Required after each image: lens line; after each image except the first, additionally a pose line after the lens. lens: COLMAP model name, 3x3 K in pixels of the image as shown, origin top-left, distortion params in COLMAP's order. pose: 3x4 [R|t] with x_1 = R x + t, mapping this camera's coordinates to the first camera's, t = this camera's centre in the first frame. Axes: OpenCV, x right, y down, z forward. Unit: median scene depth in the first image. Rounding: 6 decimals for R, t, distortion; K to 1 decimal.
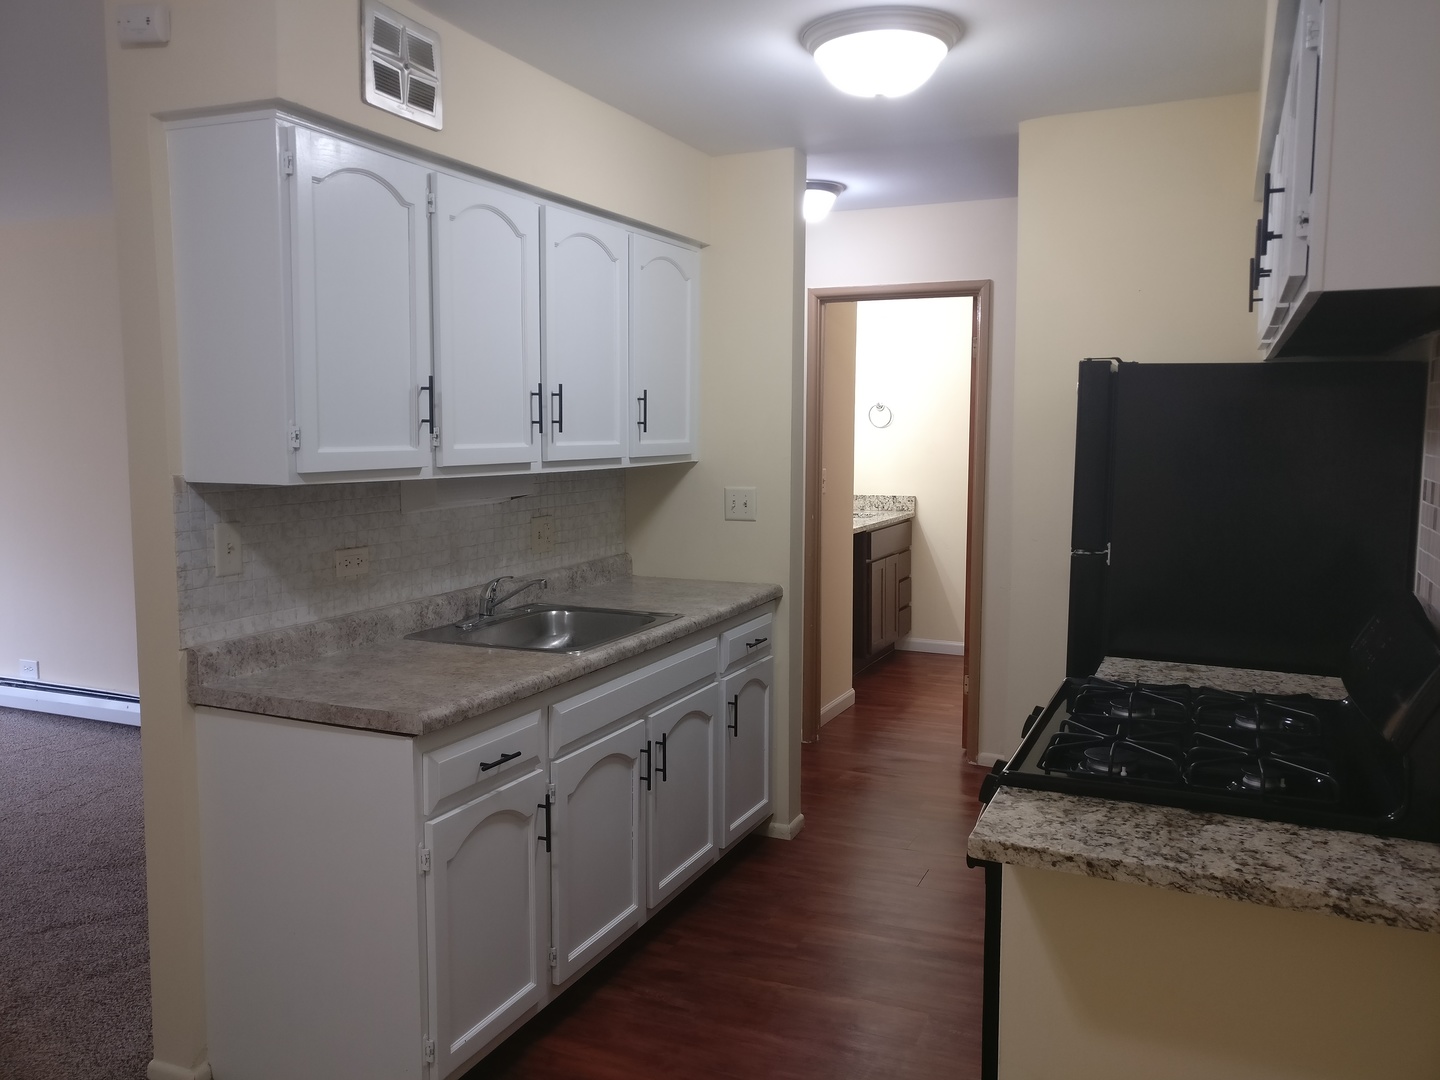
lens RADIAL K [[1131.1, 0, 720.0], [0, 1131.1, 540.0], [0, 0, 1]] dist [0.102340, -0.132511]
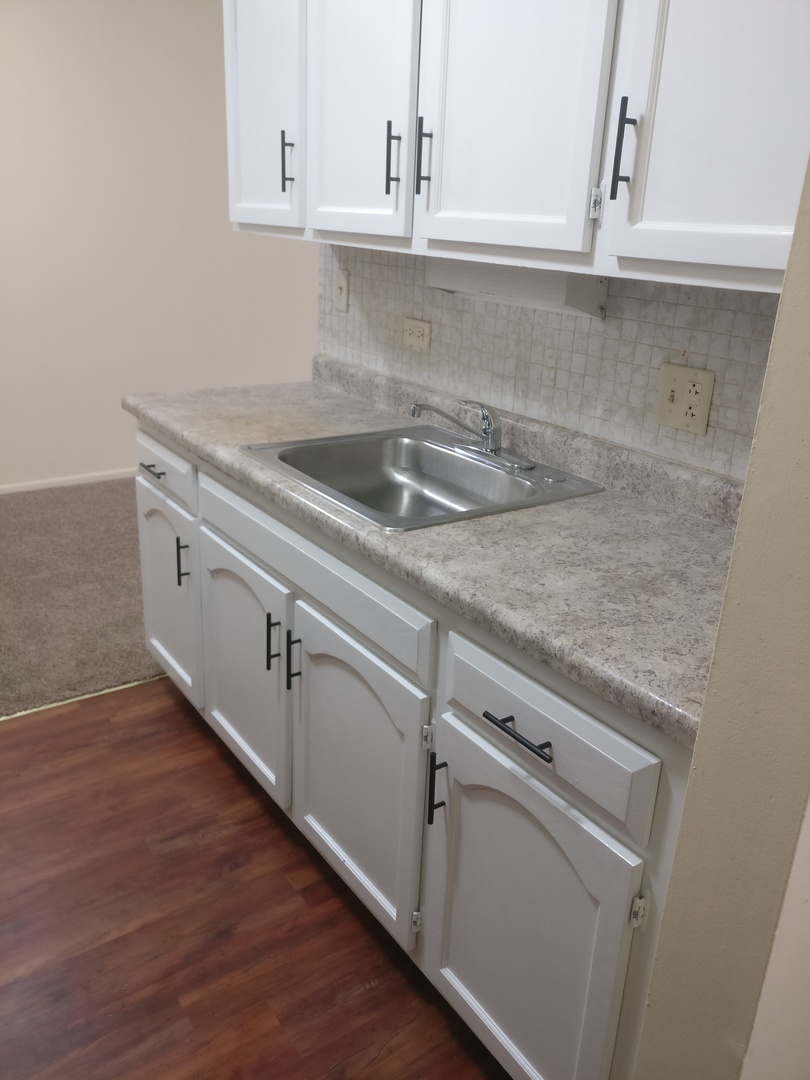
lens RADIAL K [[845.1, 0, 405.0], [0, 845.1, 540.0], [0, 0, 1]] dist [0.014680, 0.001152]
pose [[-0.494727, 0.290980, -0.818887, 0.354814], [-0.136647, 0.904513, 0.403961, -0.116151], [0.858238, 0.311749, -0.407725, 1.323223]]
